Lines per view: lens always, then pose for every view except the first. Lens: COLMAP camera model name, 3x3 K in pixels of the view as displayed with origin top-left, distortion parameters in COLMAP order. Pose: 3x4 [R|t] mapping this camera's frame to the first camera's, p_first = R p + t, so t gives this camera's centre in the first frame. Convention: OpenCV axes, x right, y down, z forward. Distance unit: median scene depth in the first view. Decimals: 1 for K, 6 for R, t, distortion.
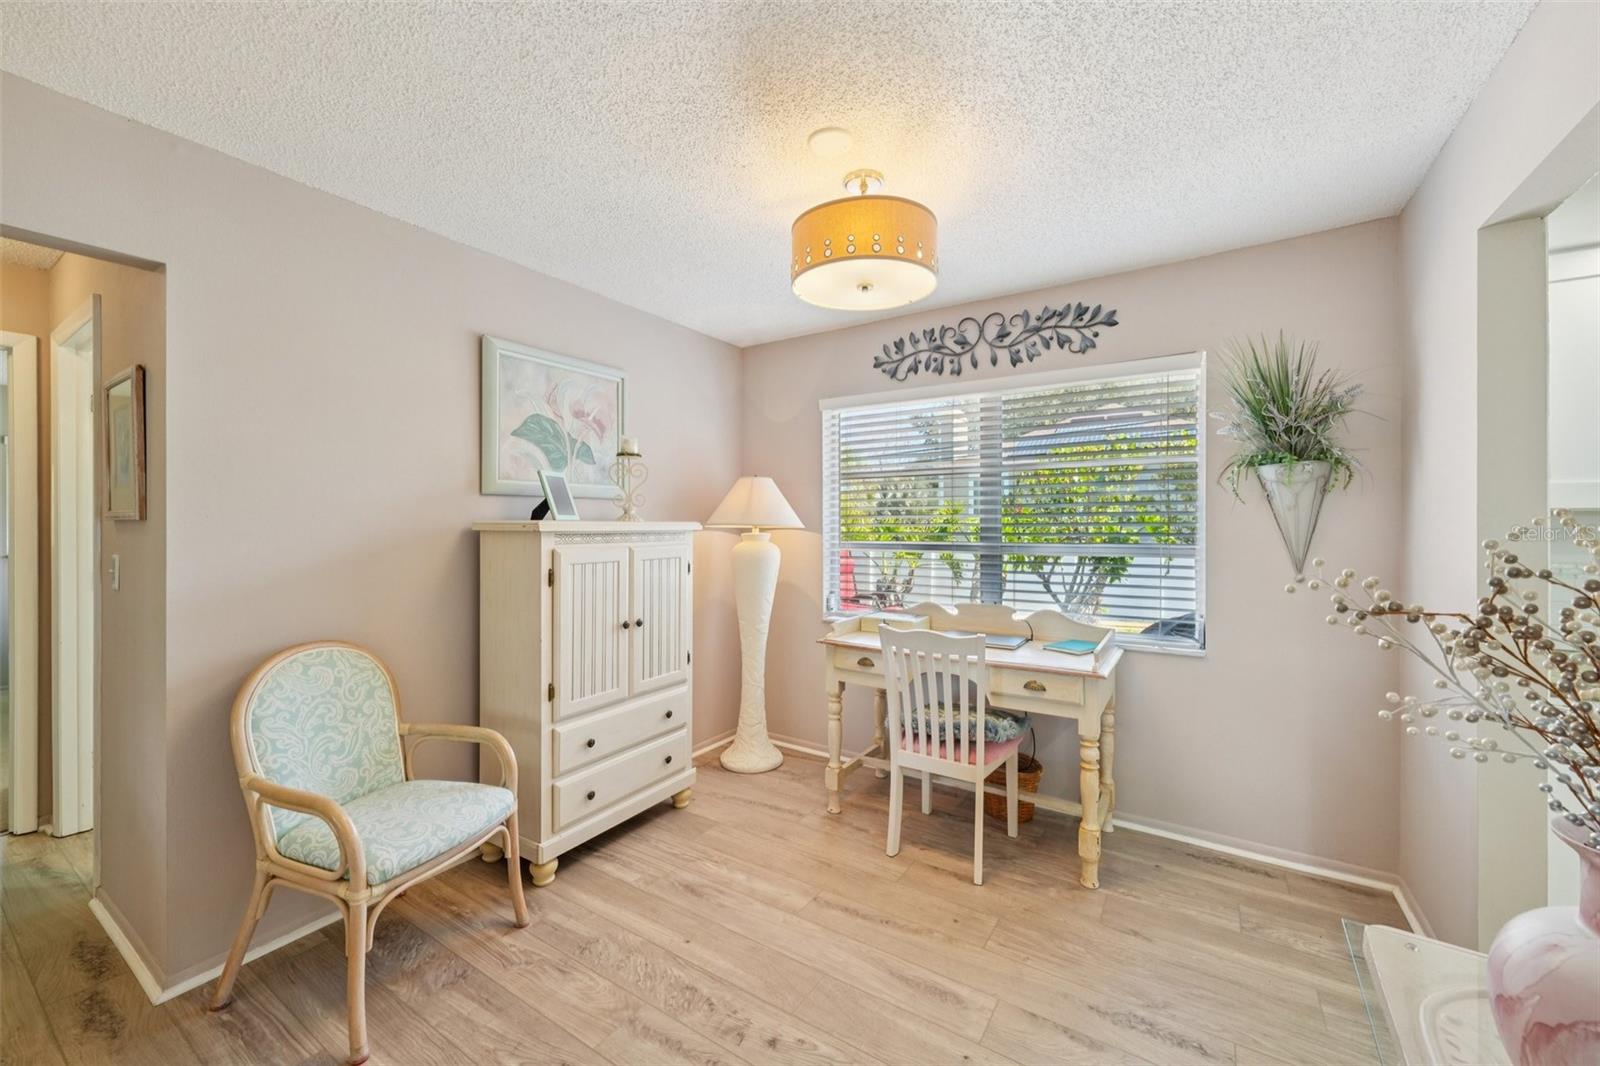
lens RADIAL K [[625.7, 0, 799.5], [0, 625.7, 521.1], [0, 0, 1]] dist [0.010551, 0.000040]
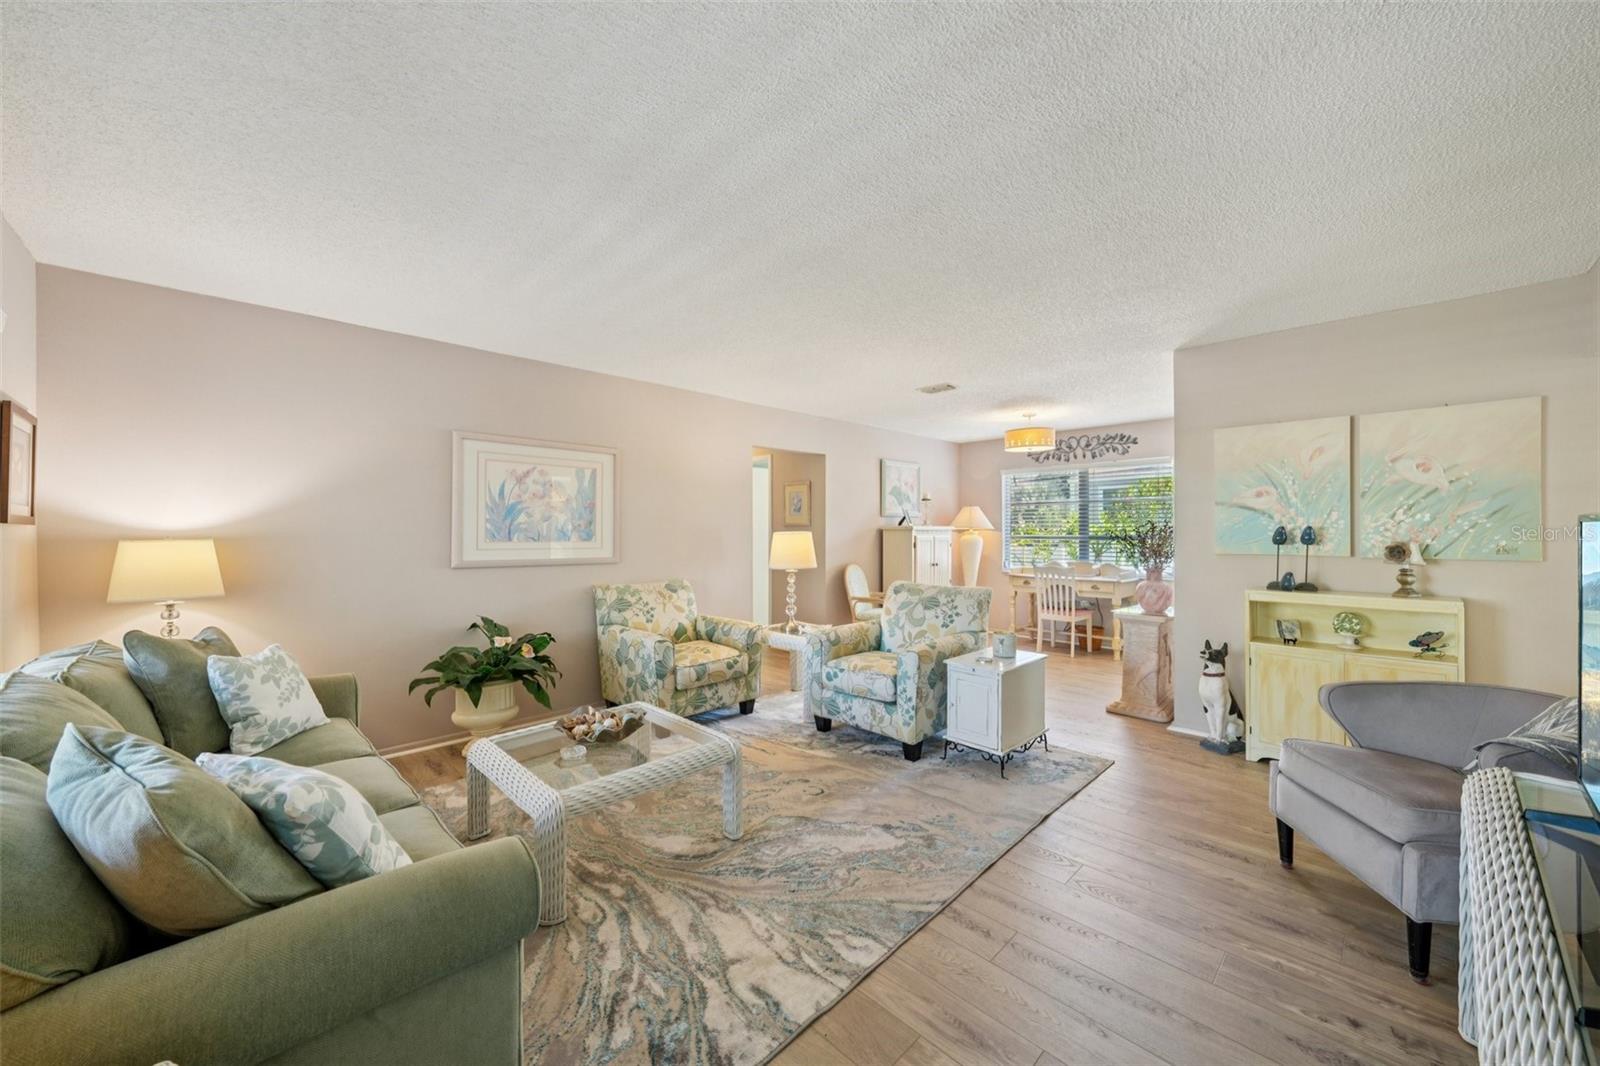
lens RADIAL K [[590.1, 0, 802.2], [0, 590.1, 529.3], [0, 0, 1]] dist [0.002008, 0.000046]
pose [[0.977620, -0.000855, -0.210375, -0.264602], [0.001153, 0.999998, 0.001295, 0.008999], [0.210374, -0.001509, 0.977620, -1.440695]]
